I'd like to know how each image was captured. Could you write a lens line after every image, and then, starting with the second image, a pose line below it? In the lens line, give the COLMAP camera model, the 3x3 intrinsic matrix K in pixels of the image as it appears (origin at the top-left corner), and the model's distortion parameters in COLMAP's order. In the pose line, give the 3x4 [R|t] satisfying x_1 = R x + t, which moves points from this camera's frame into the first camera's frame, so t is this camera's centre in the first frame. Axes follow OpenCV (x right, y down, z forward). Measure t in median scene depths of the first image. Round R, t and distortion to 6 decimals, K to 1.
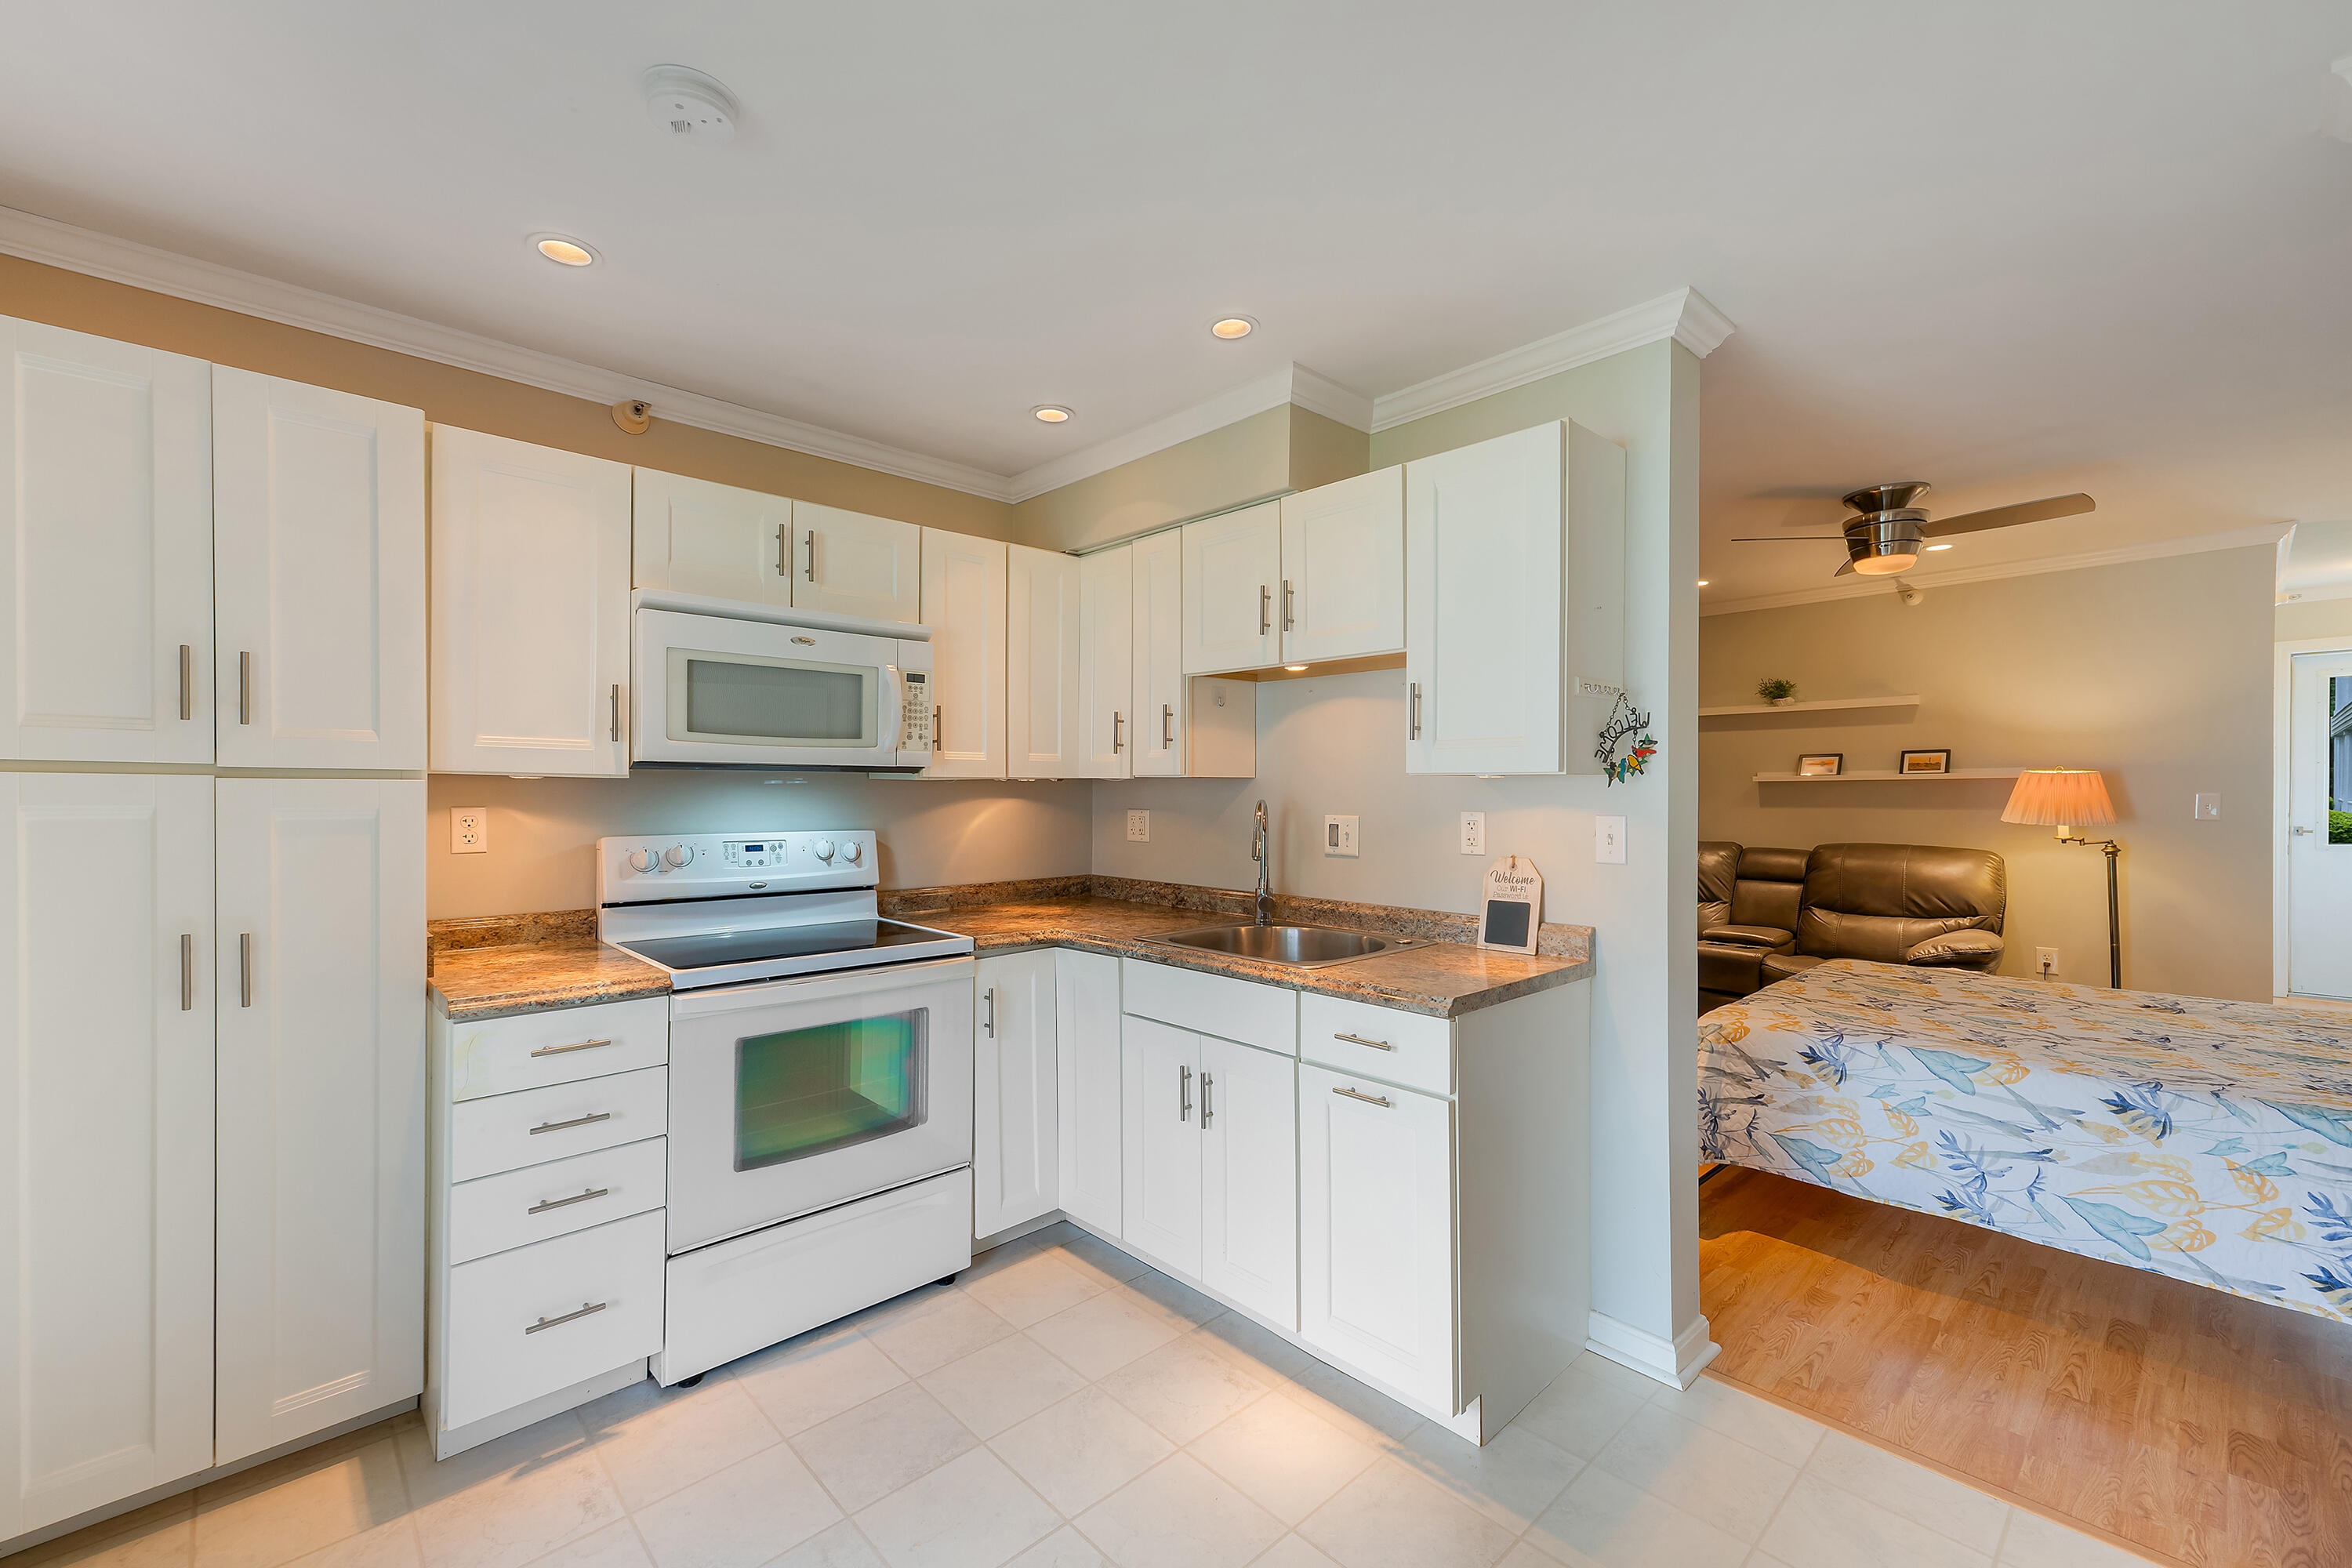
lens RADIAL K [[971.0, 0, 1163.4], [0, 971.0, 789.6], [0, 0, 1]] dist [0.002991, -0.000425]
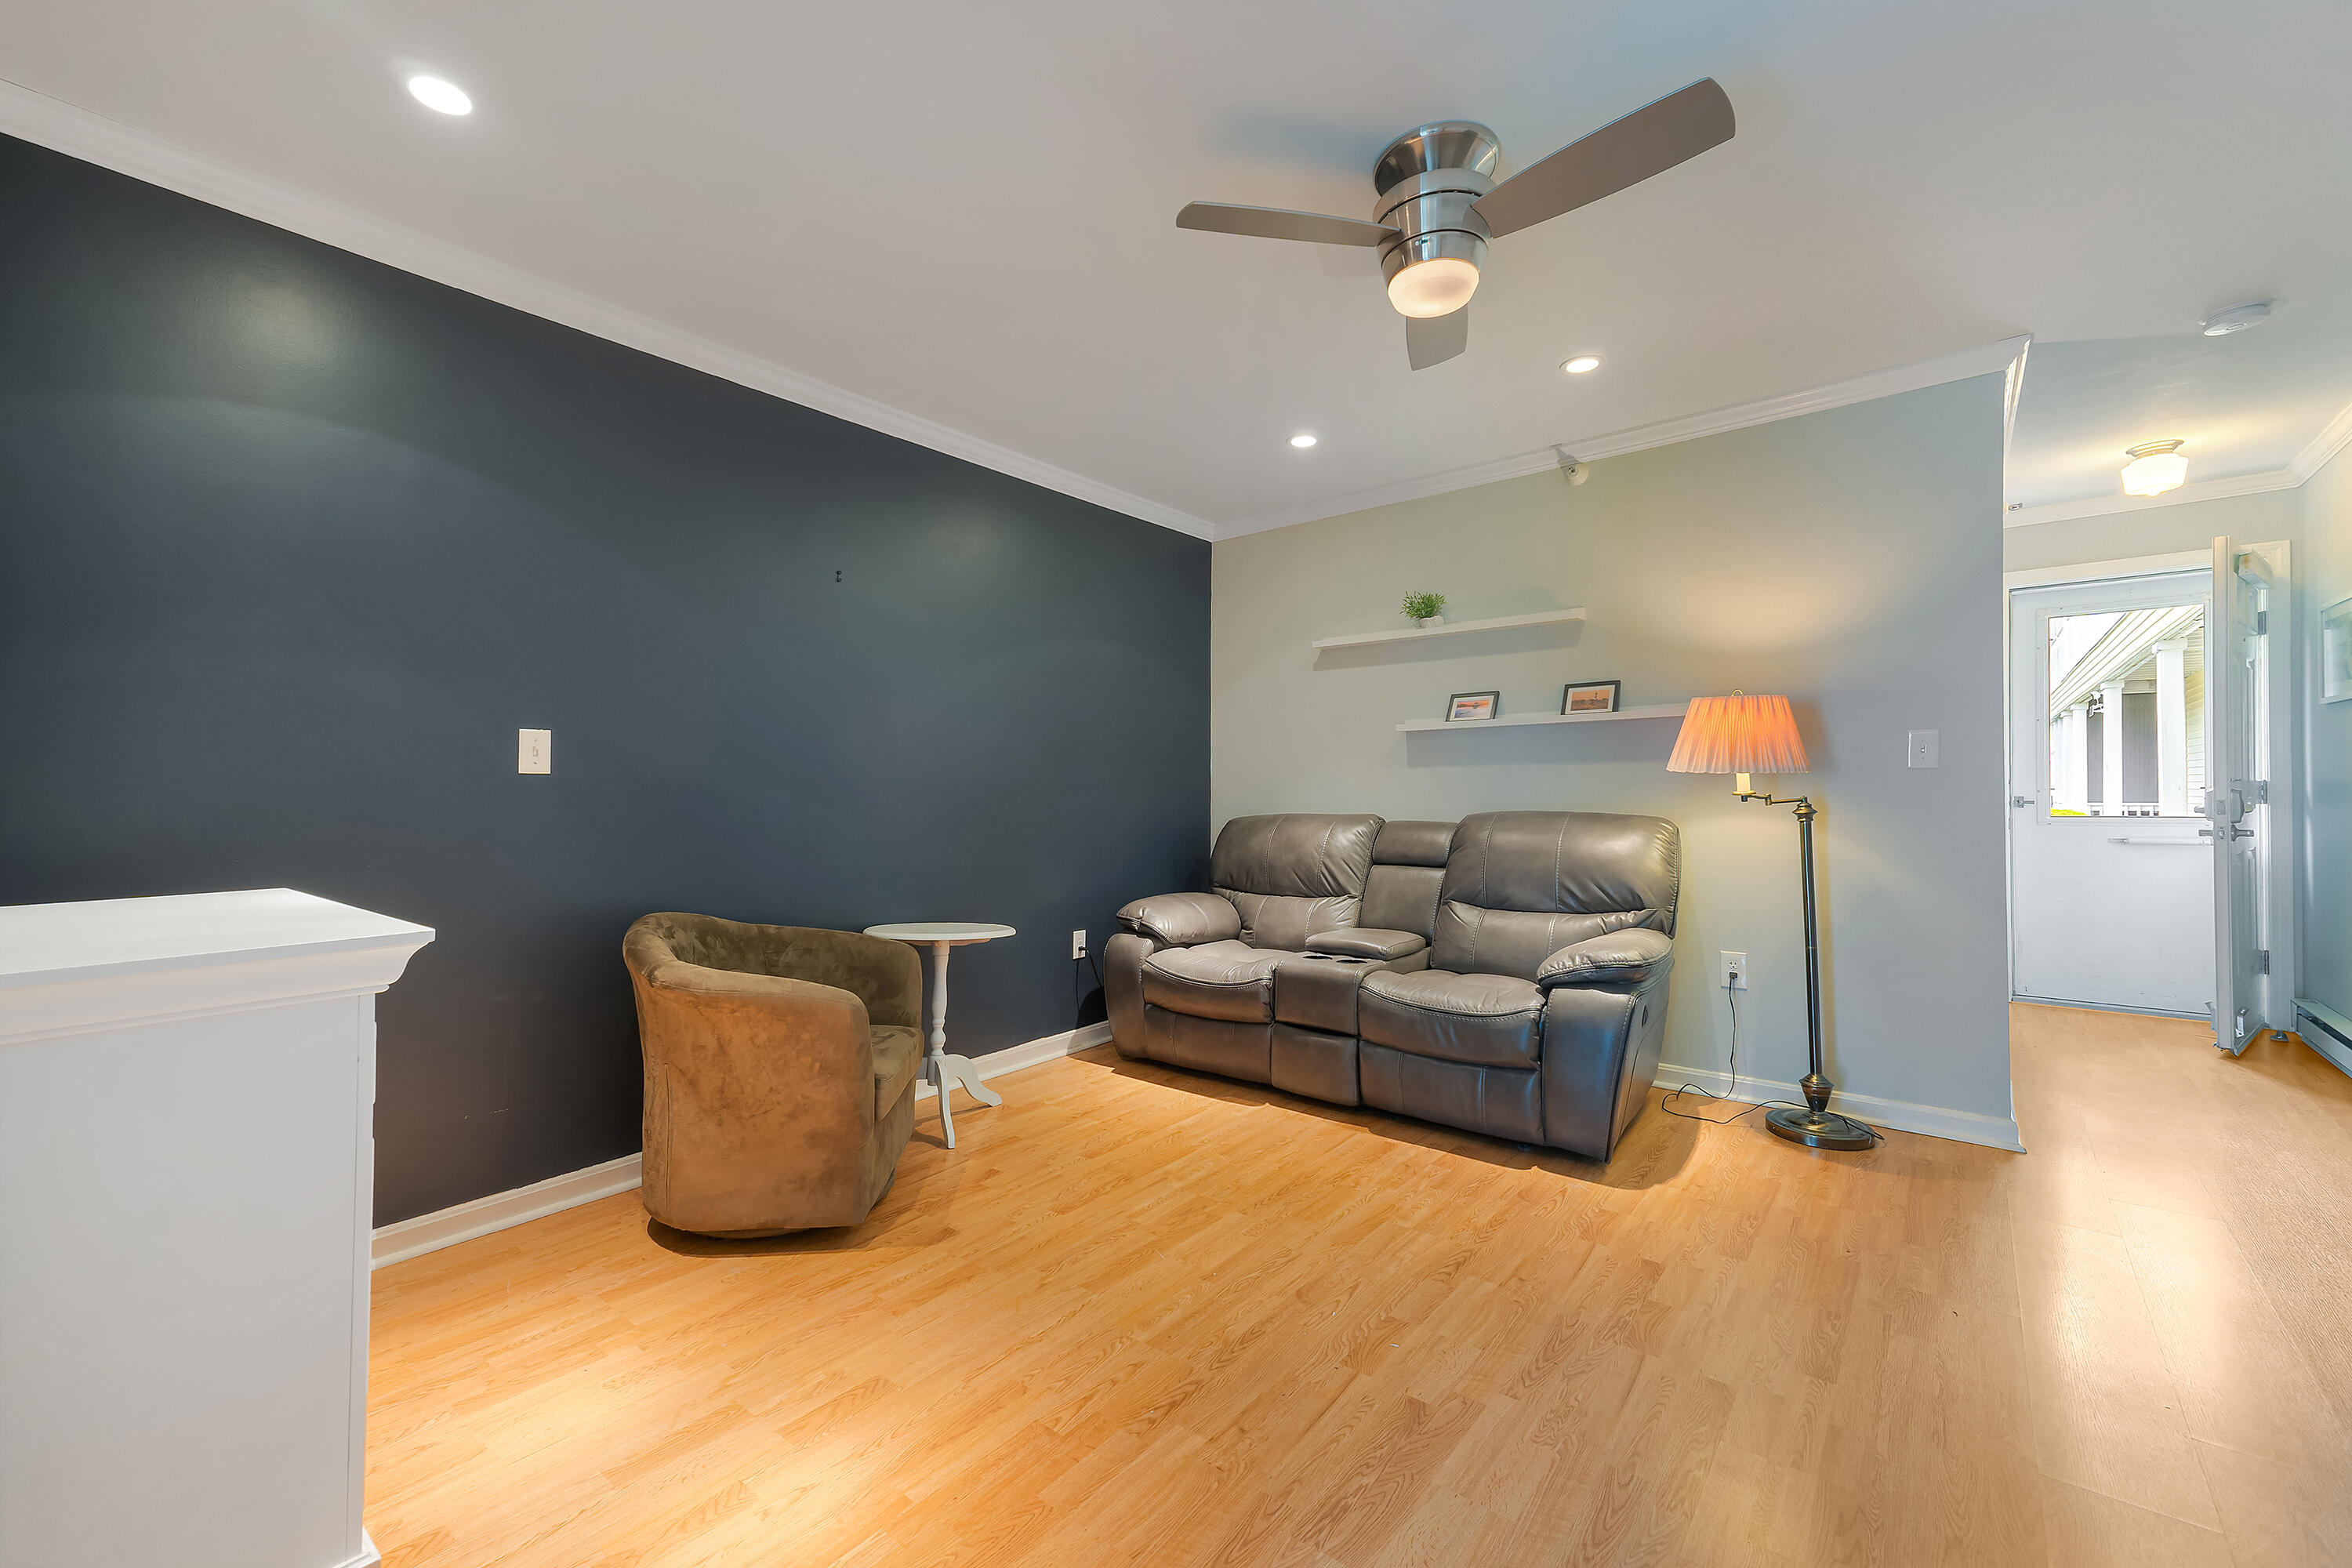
lens RADIAL K [[971.0, 0, 1186.7], [0, 971.0, 781.4], [0, 0, 1]] dist [0.002991, -0.000425]
pose [[0.986256, 0.003726, 0.165185, 0.370981], [-0.001885, 0.999934, -0.011296, 0.043151], [-0.165216, 0.010830, 0.986198, 0.339644]]
